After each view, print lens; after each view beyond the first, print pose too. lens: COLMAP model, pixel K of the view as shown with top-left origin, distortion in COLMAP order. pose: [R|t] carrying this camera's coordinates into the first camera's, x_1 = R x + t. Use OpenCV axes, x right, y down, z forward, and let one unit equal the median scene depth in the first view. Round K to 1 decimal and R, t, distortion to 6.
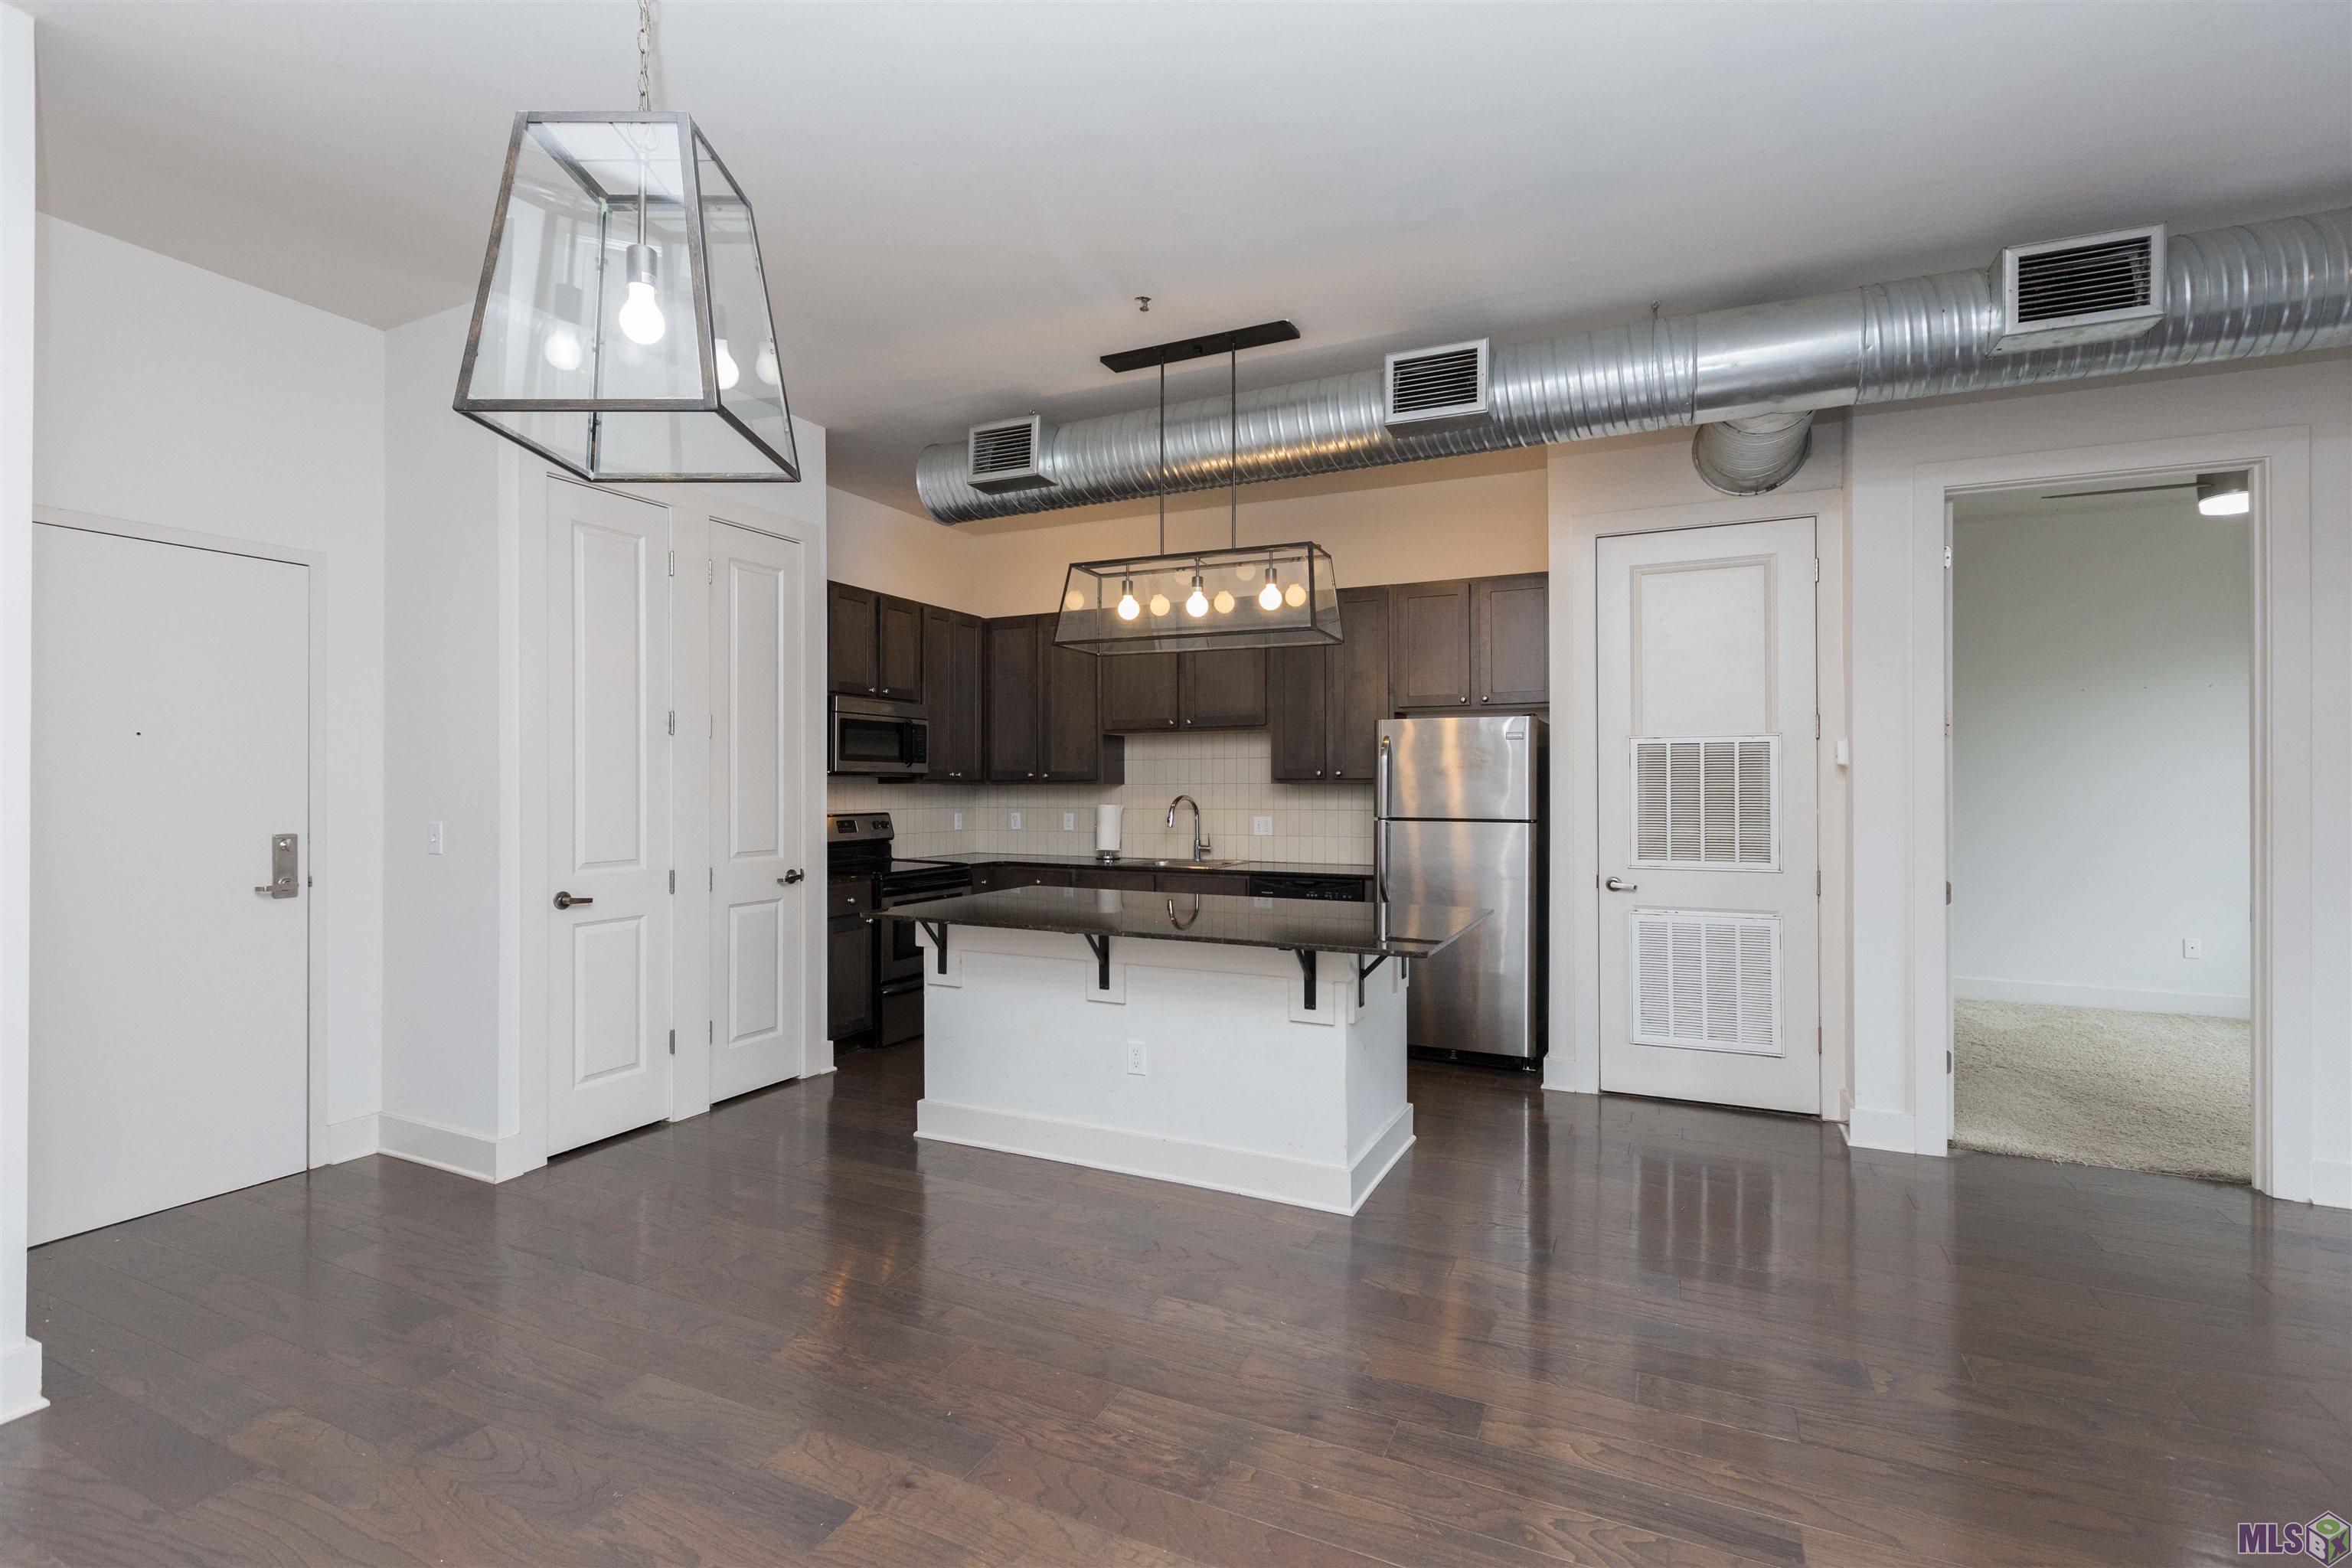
lens RADIAL K [[1066.6, 0, 1168.9], [0, 1066.6, 776.7], [0, 0, 1]] dist [0.002657, -0.000112]
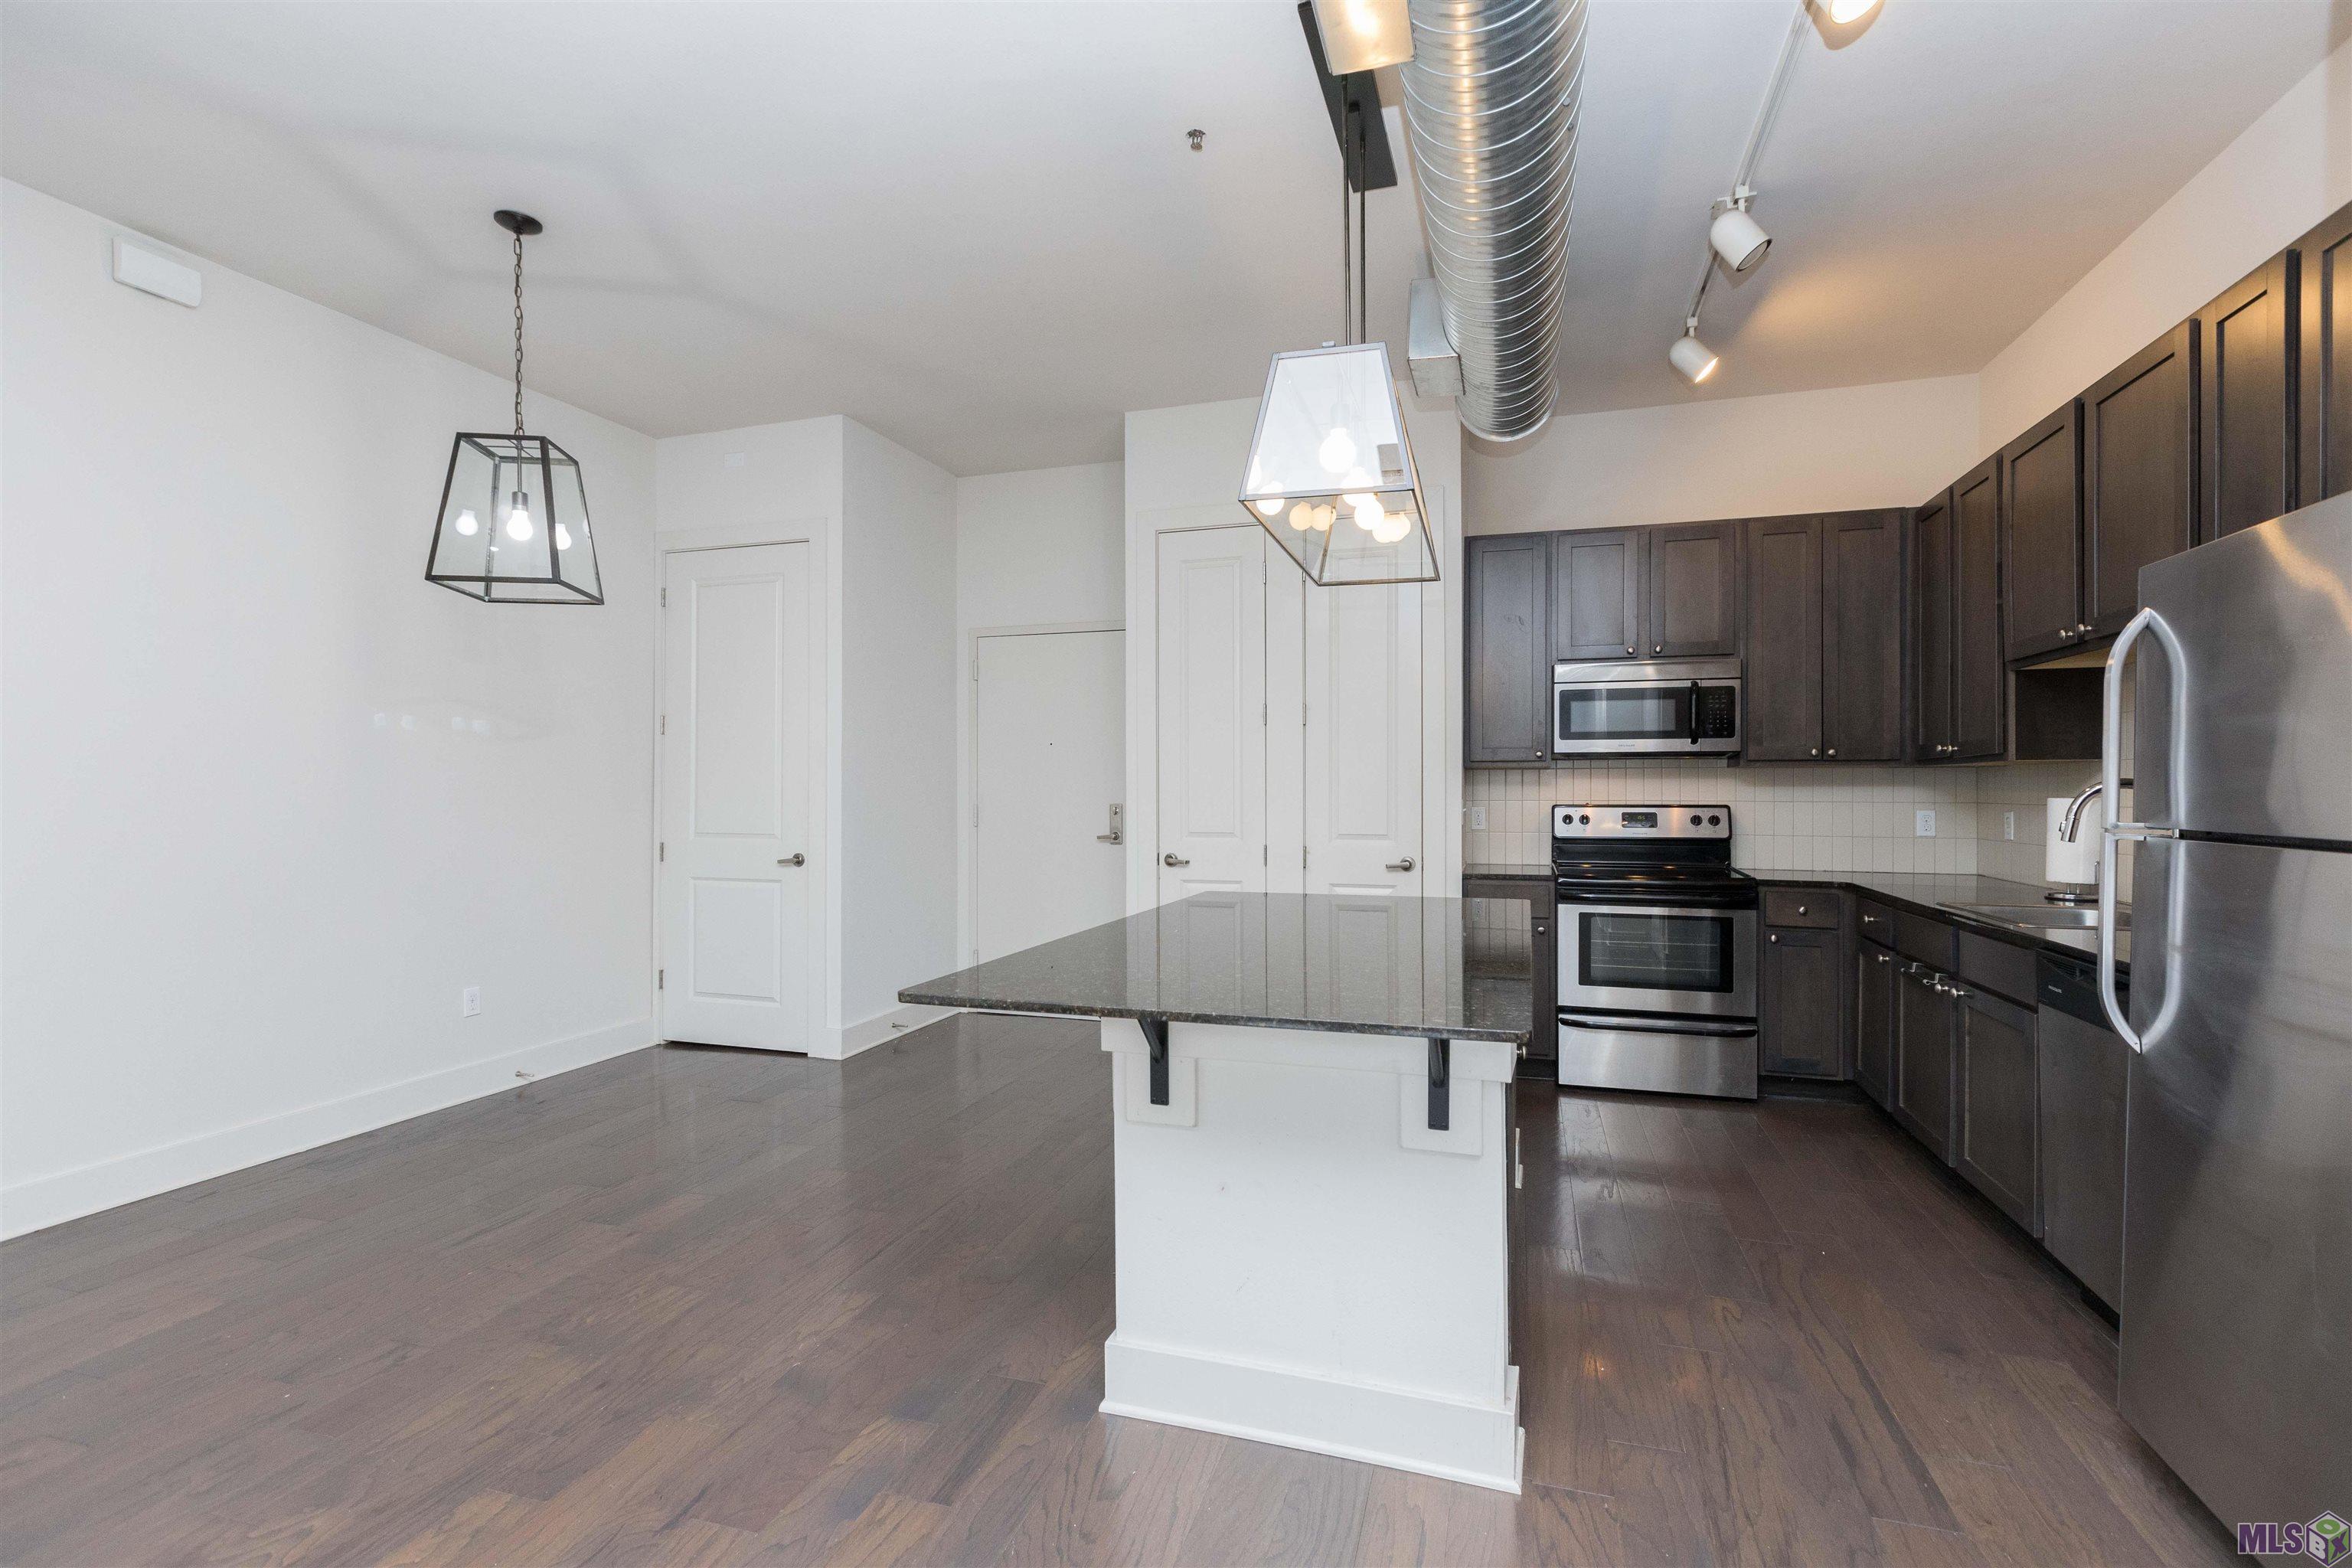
lens RADIAL K [[1066.6, 0, 1171.2], [0, 1066.6, 793.1], [0, 0, 1]] dist [0.002657, -0.000112]
pose [[0.145422, 0.005444, -0.989355, 0.596153], [0.009196, 0.999934, 0.006854, 0.022460], [0.989327, -0.010095, 0.145362, 0.691415]]
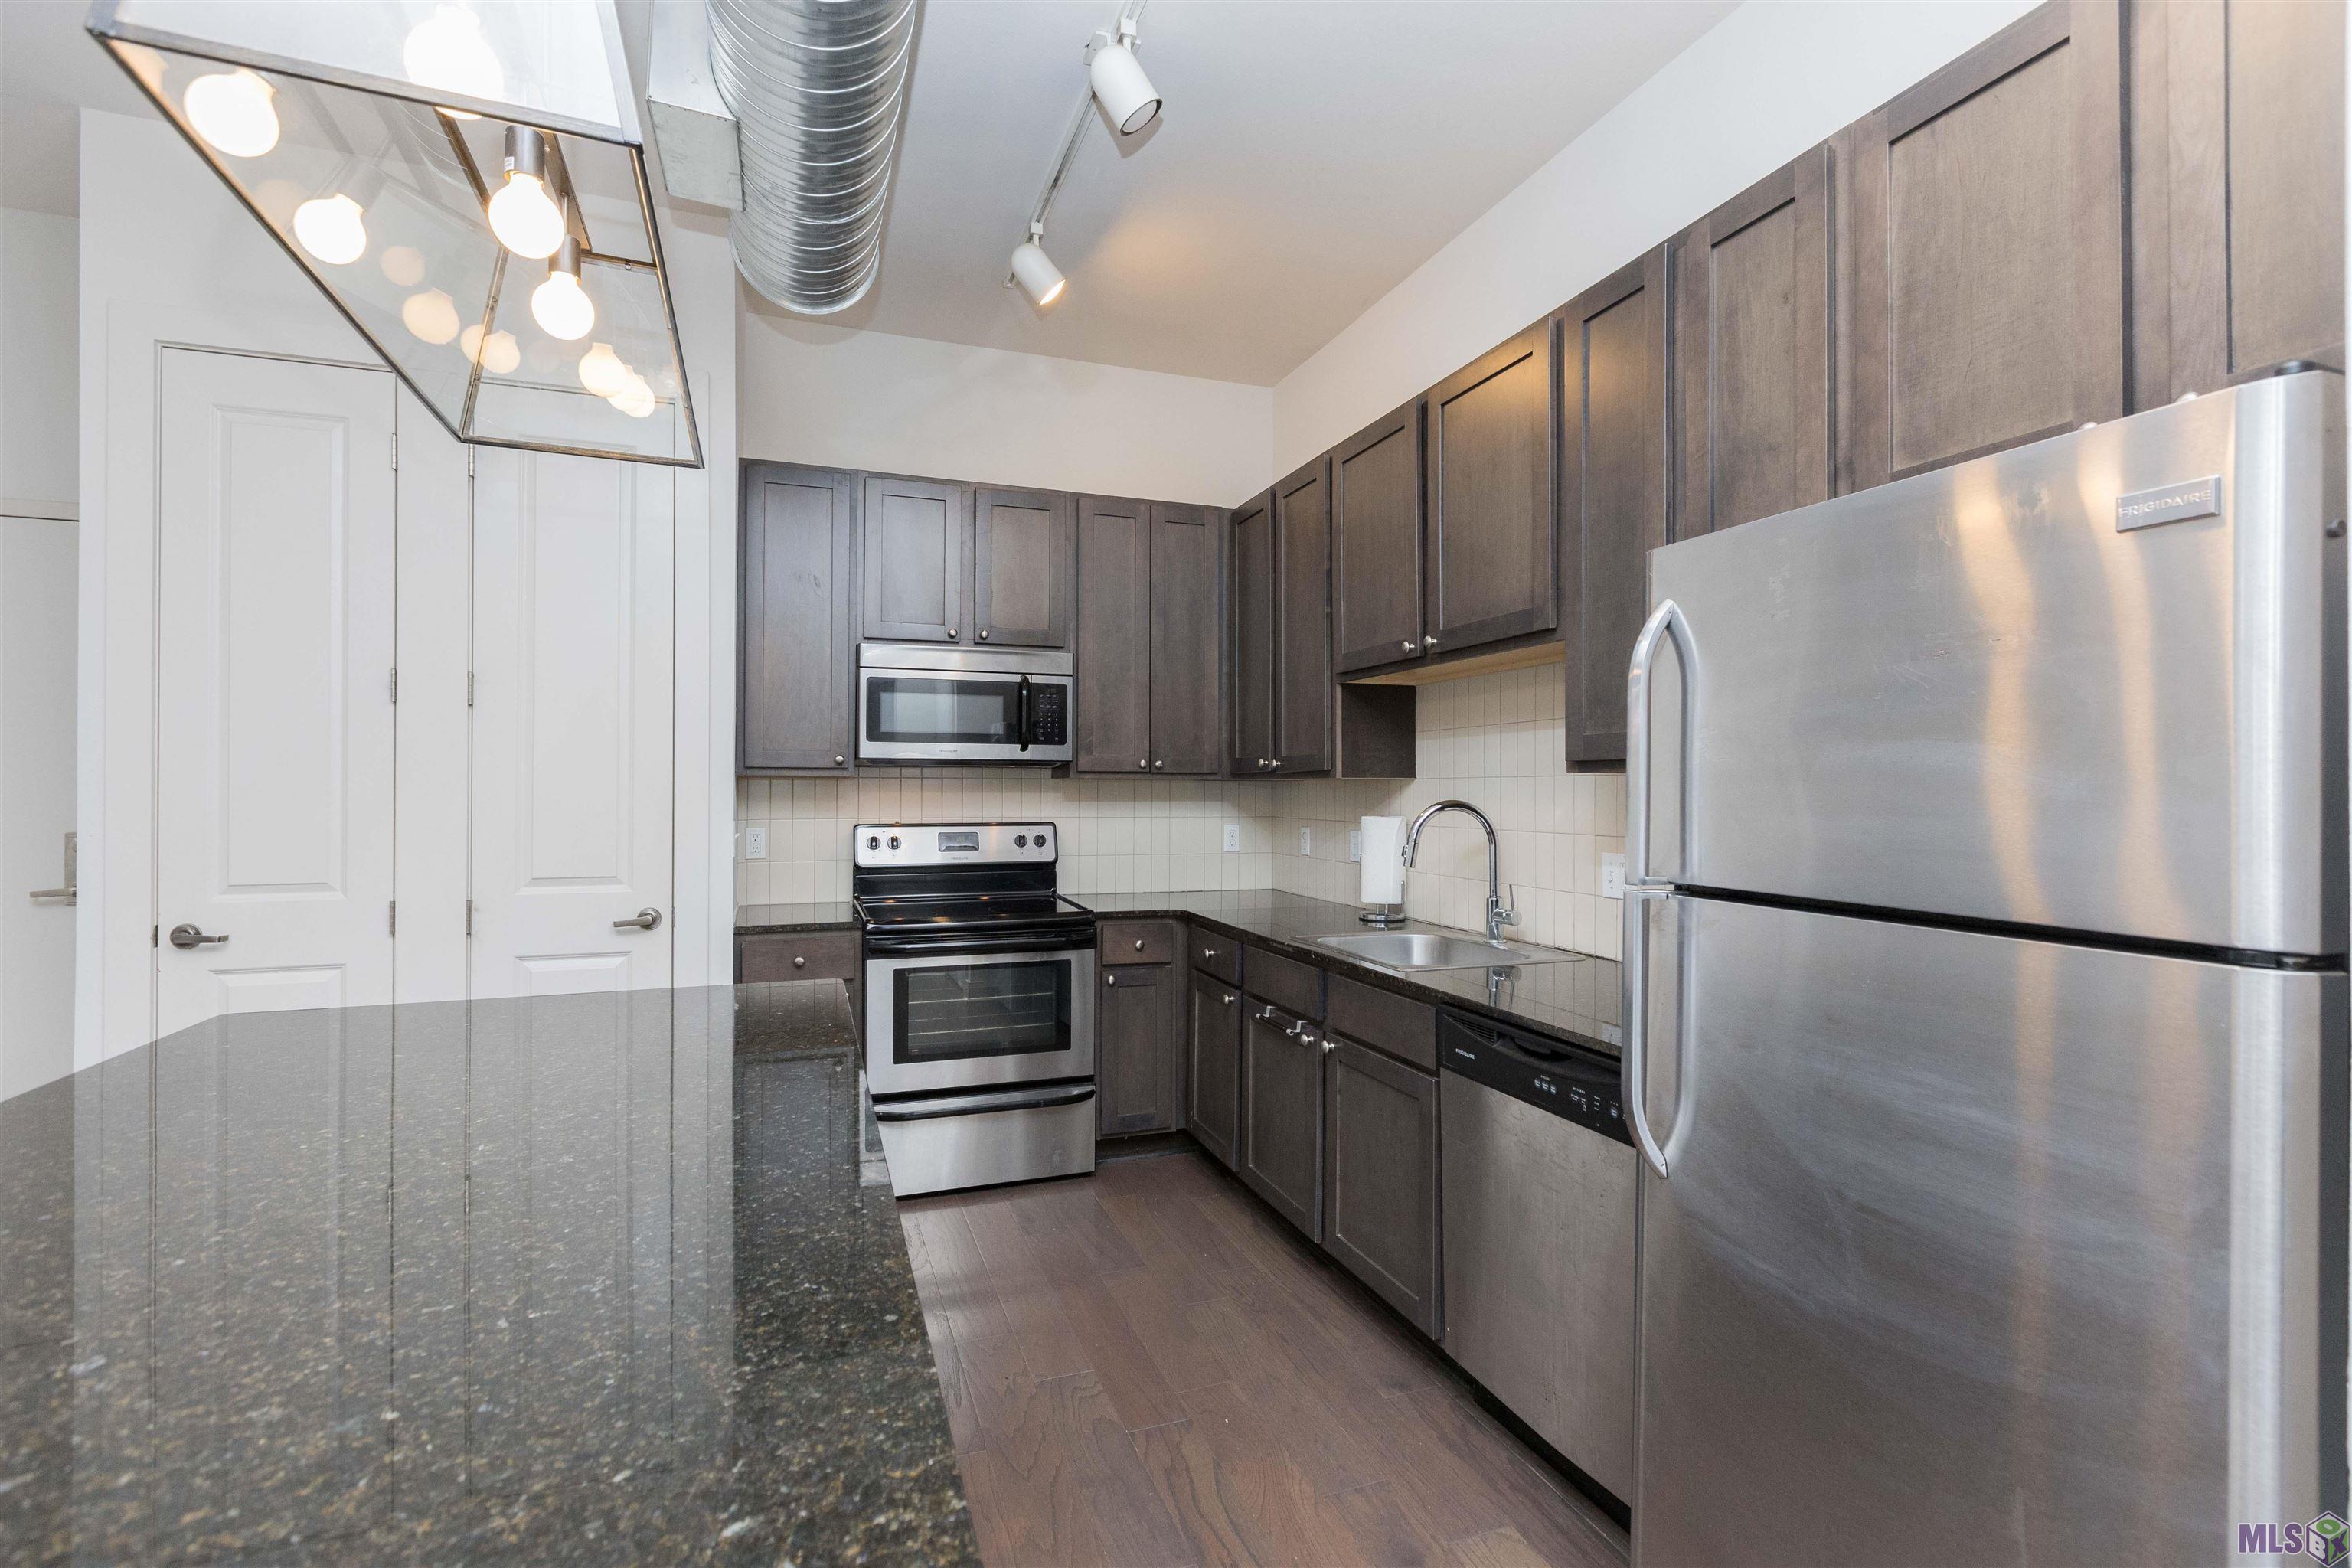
lens RADIAL K [[1066.6, 0, 1173.0], [0, 1066.6, 780.6], [0, 0, 1]] dist [0.002657, -0.000112]
pose [[0.723563, -0.001656, -0.690256, 0.340055], [0.002108, 0.999998, -0.000189, 0.011285], [0.690255, -0.001318, 0.723565, 0.797578]]
